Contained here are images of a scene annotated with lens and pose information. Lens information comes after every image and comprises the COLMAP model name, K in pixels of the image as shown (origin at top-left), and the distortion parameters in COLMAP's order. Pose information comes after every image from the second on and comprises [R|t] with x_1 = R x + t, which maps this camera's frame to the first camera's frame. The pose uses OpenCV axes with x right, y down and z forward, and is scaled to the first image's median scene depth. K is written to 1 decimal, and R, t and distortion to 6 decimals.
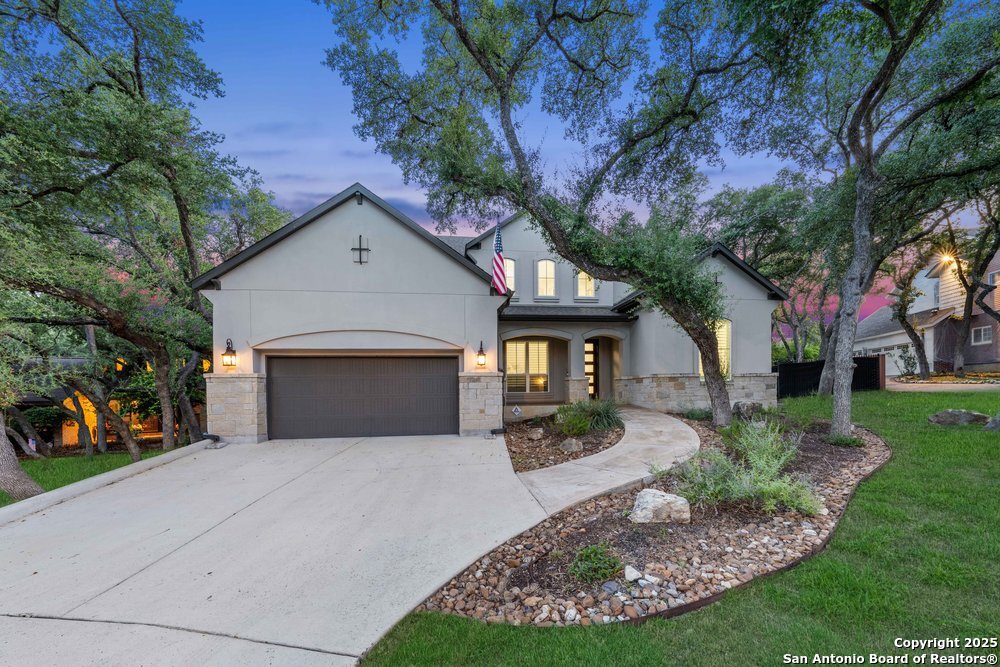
lens RADIAL K [[307.5, 0, 500.1], [0, 307.5, 336.3], [0, 0, 1]] dist [-0.001089, 0.000010]
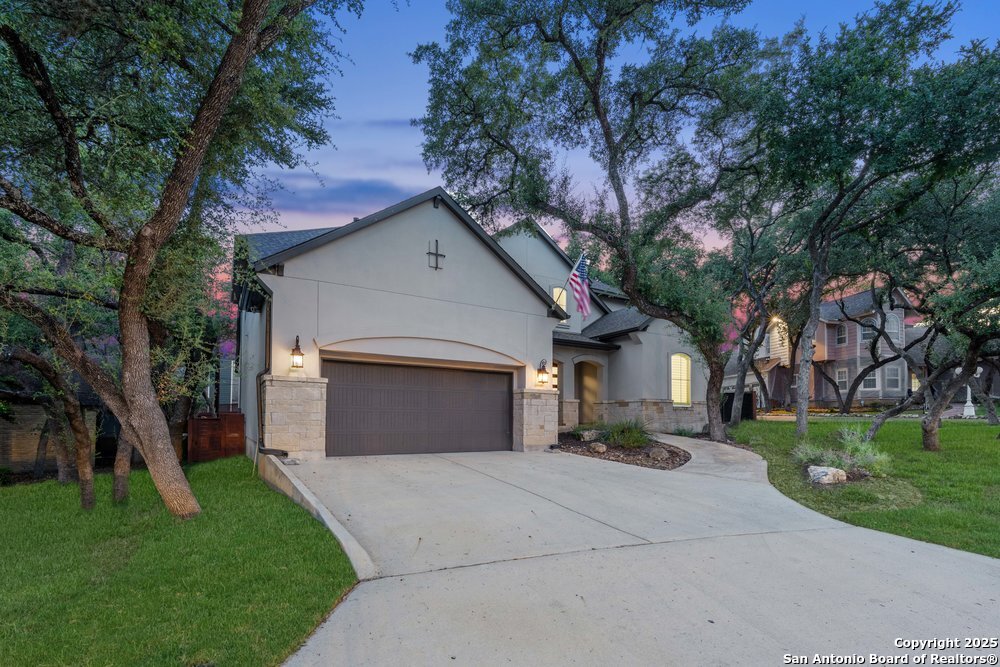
lens RADIAL K [[344.7, 0, 500.9], [0, 344.7, 336.8], [0, 0, 1]] dist [-0.000524, -0.000024]
pose [[0.946246, 0.095019, 0.309176, -0.565258], [-0.079111, 0.994834, -0.063619, 0.024445], [-0.313623, 0.035740, 0.948875, -0.070964]]
